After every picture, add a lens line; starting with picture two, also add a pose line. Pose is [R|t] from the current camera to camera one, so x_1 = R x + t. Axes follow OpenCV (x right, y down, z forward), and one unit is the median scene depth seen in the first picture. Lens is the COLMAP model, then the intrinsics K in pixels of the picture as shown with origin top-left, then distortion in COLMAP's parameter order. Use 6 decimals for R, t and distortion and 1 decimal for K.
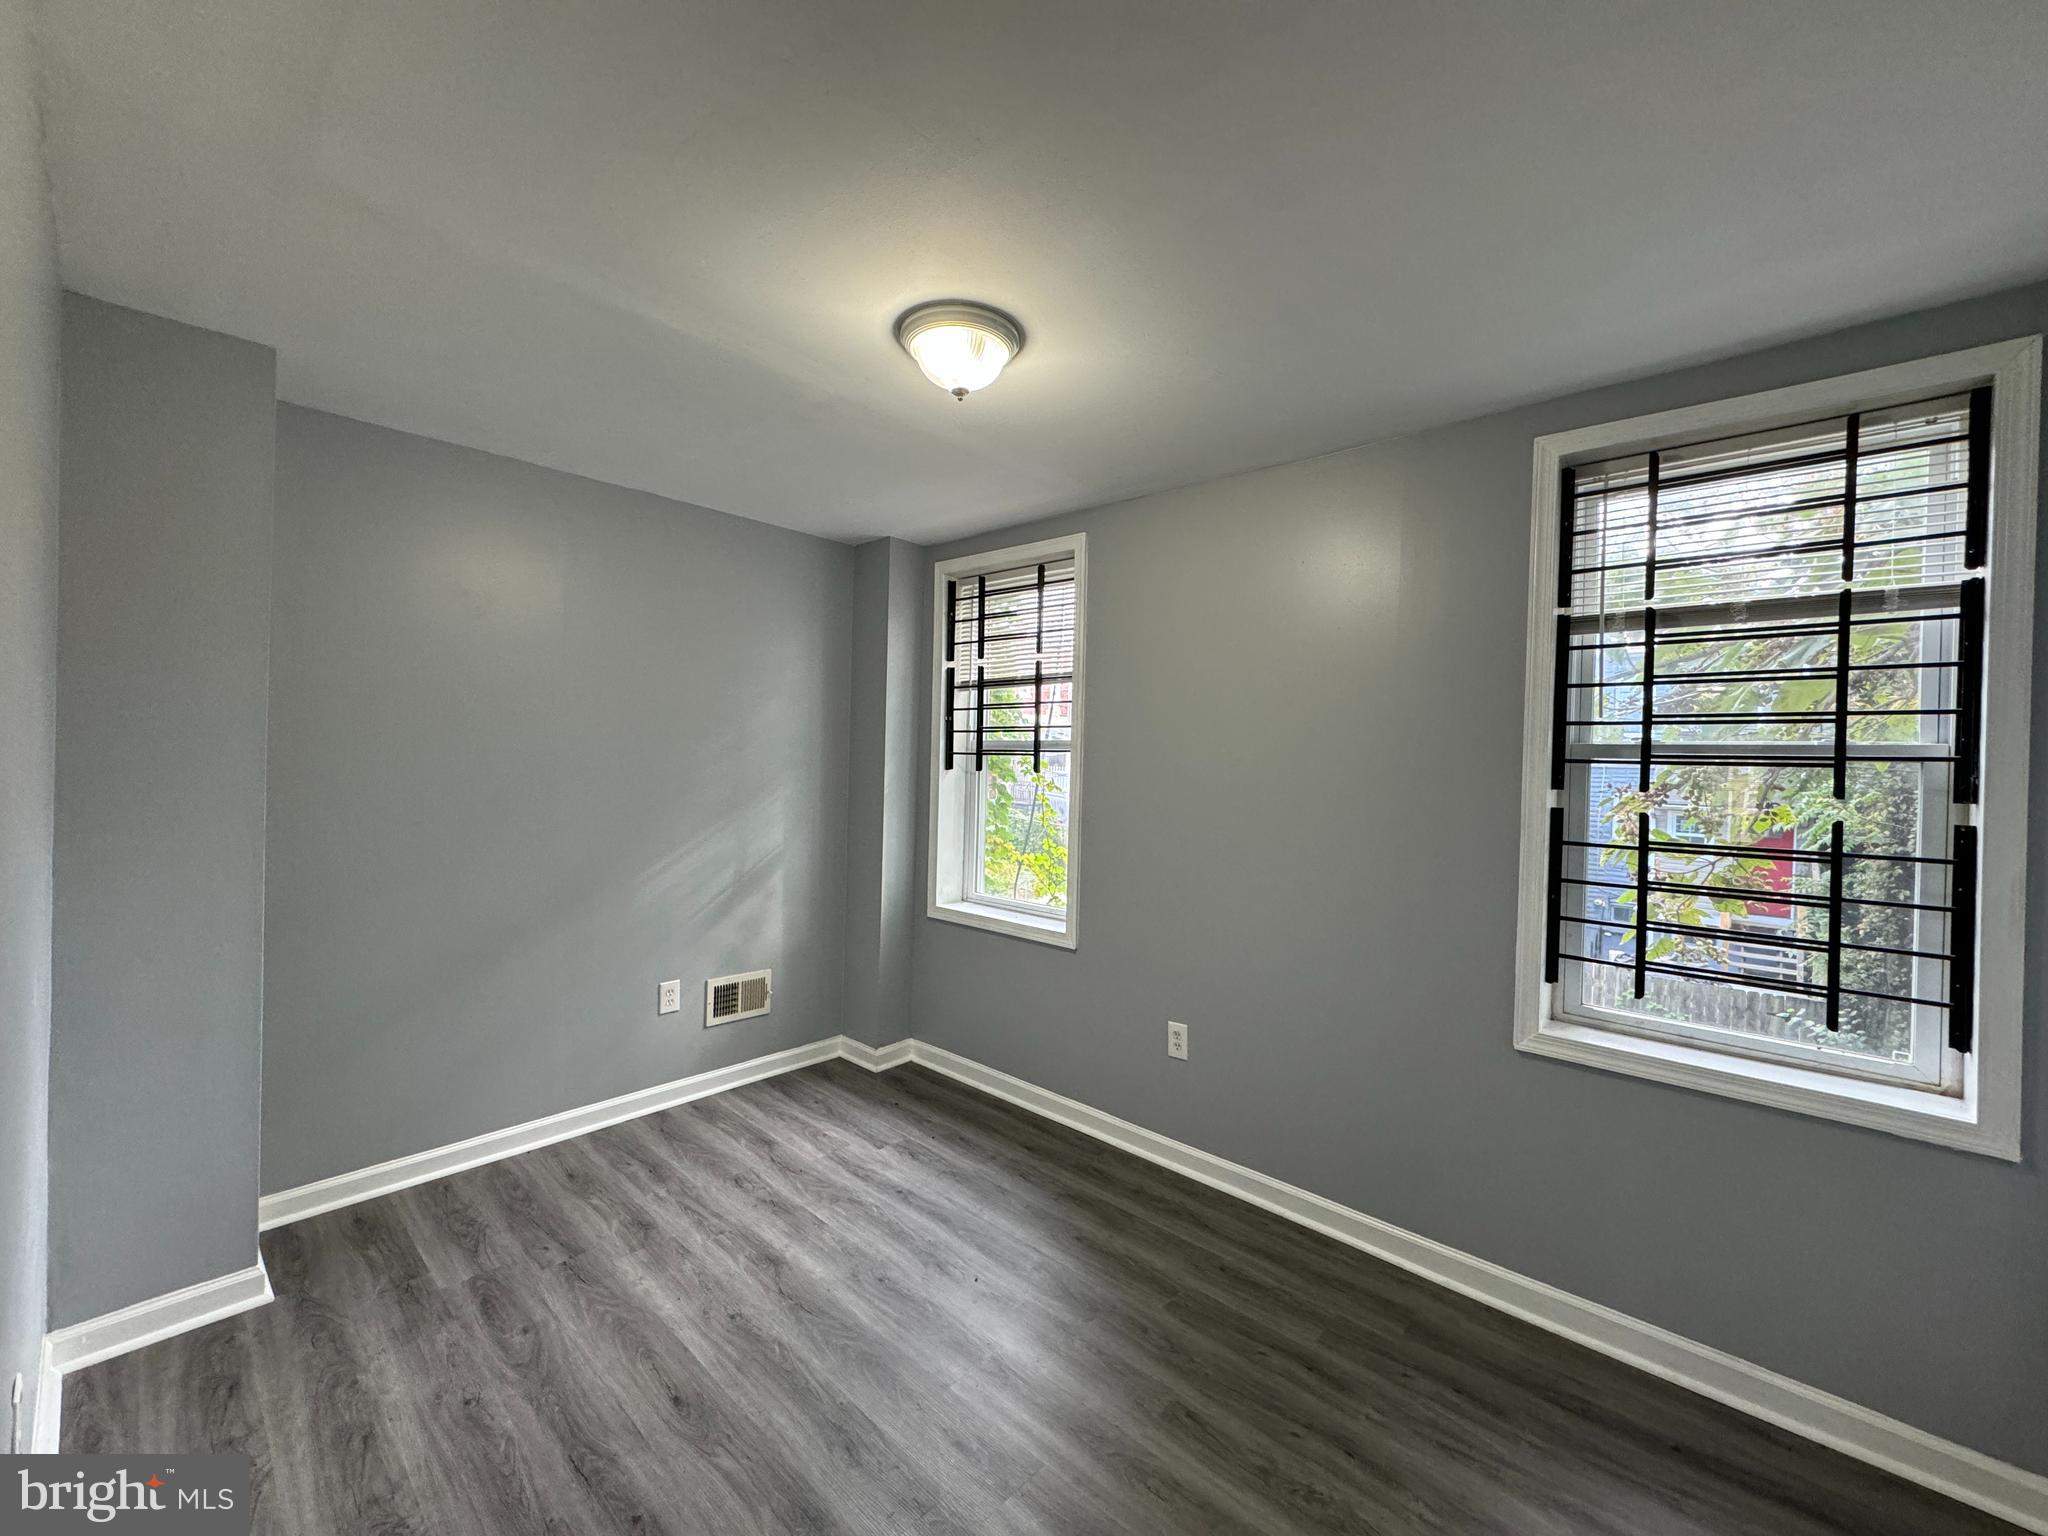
lens RADIAL K [[819.0, 0, 1024.0], [0, 819.0, 768.0], [0, 0, 1]] dist [0.001037, -0.000085]
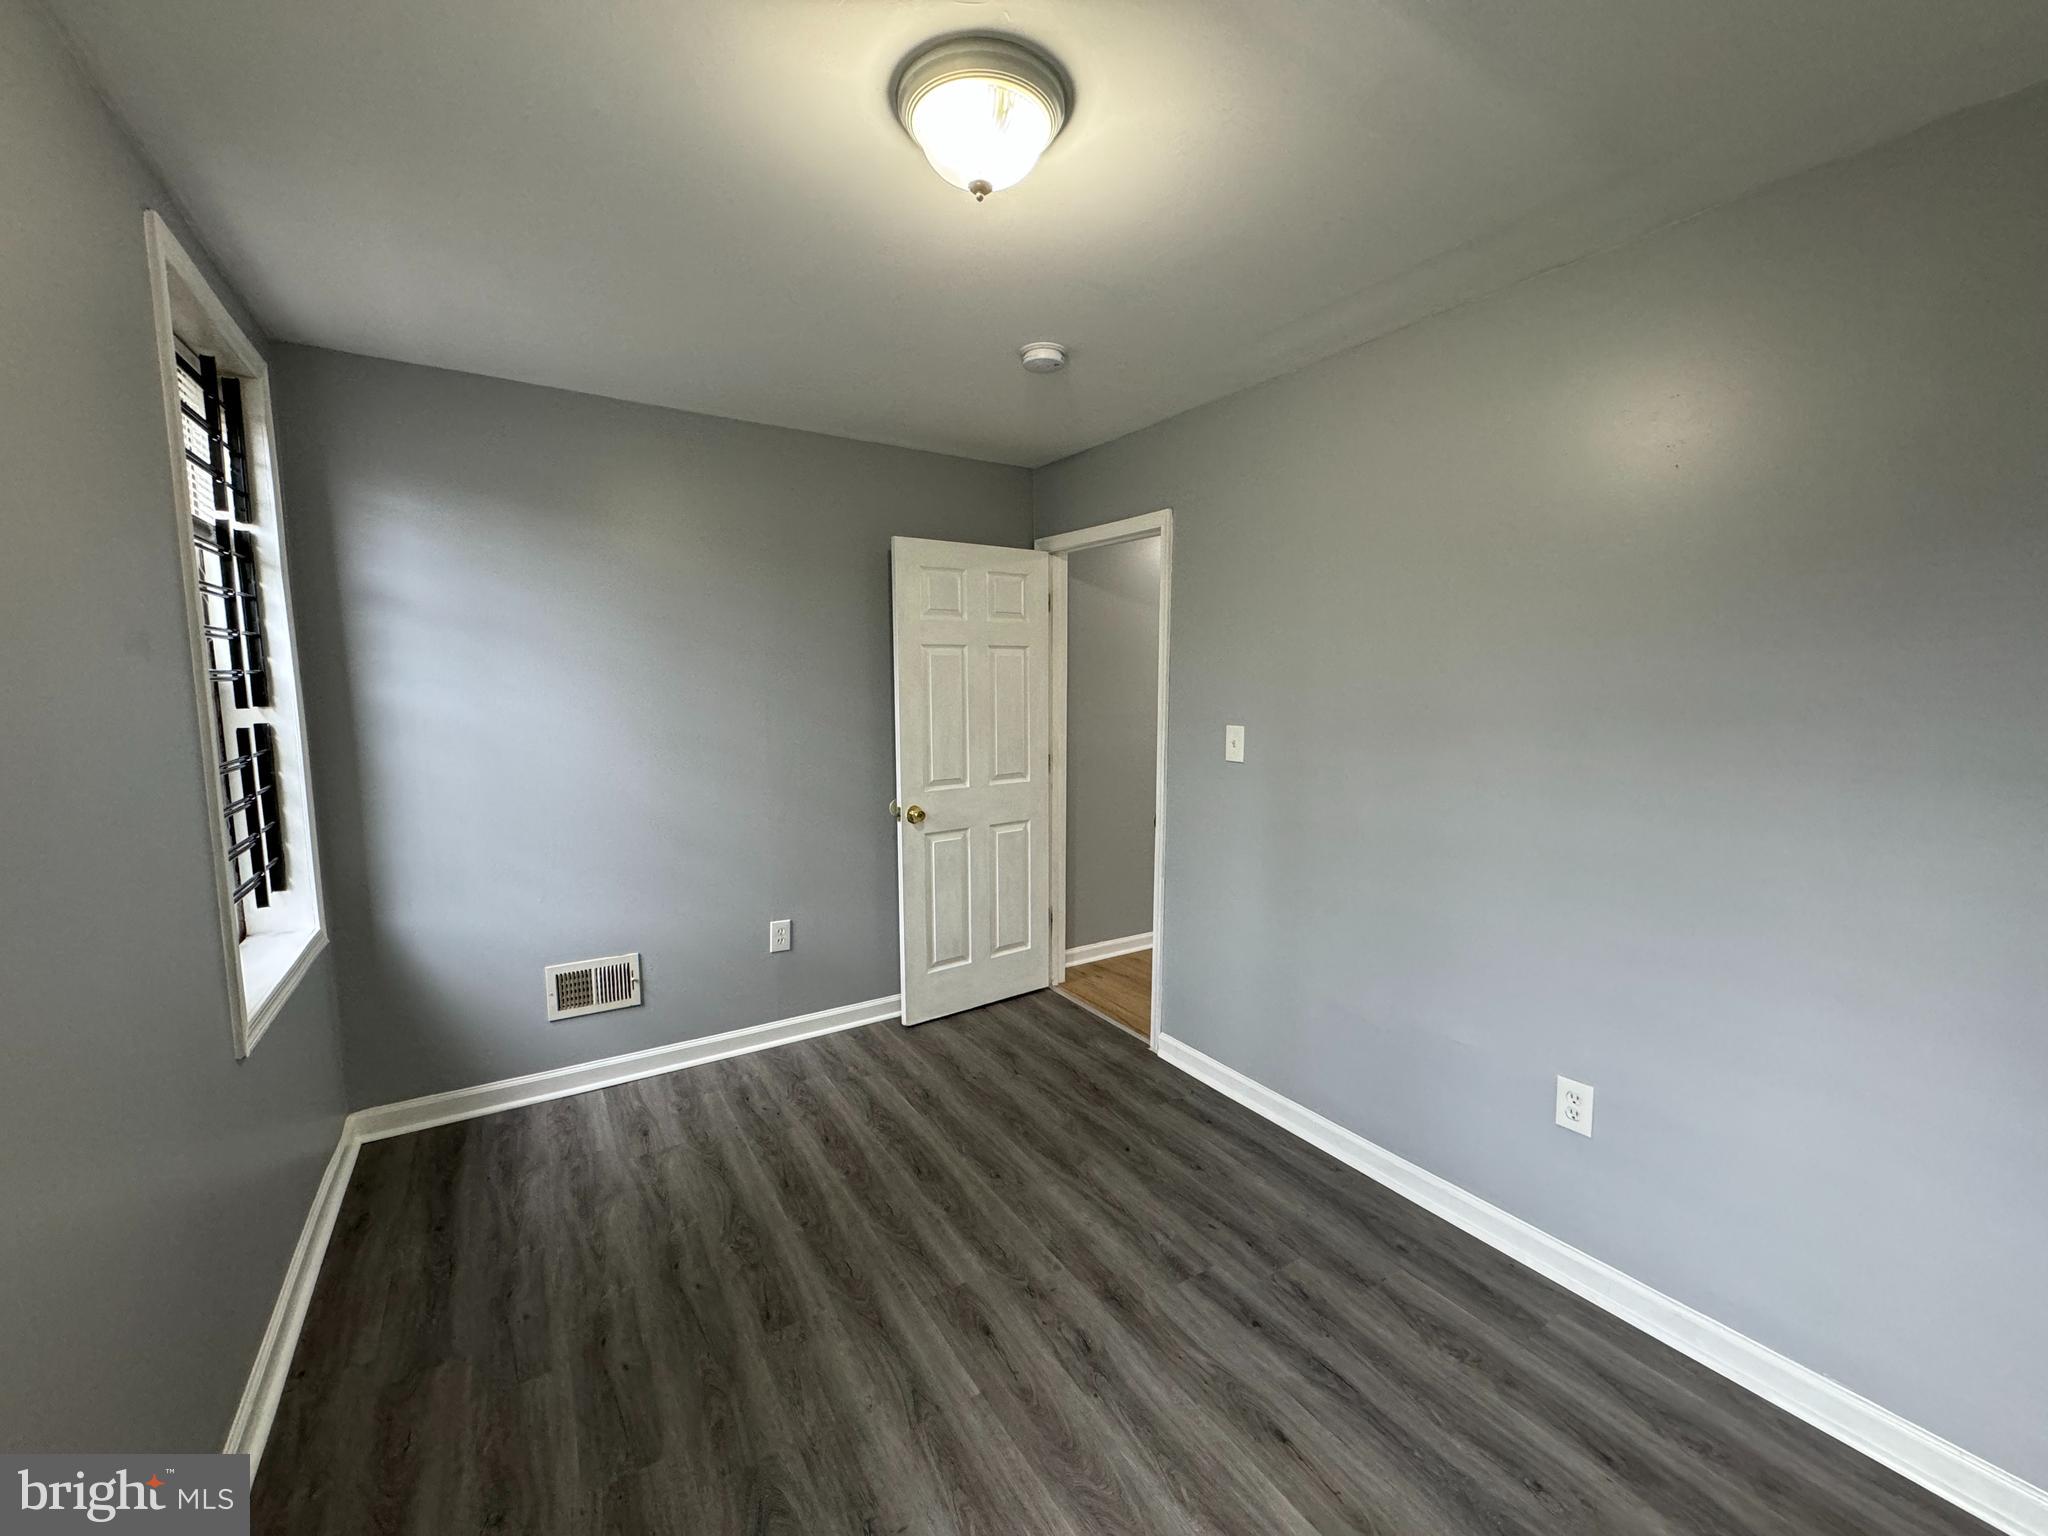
lens RADIAL K [[819.0, 0, 1024.0], [0, 819.0, 768.0], [0, 0, 1]] dist [0.001037, -0.000085]
pose [[-0.964711, -0.051179, 0.258289, -0.357276], [-0.018953, 0.991881, 0.125749, -0.046480], [-0.262628, 0.116417, -0.957849, 1.880104]]
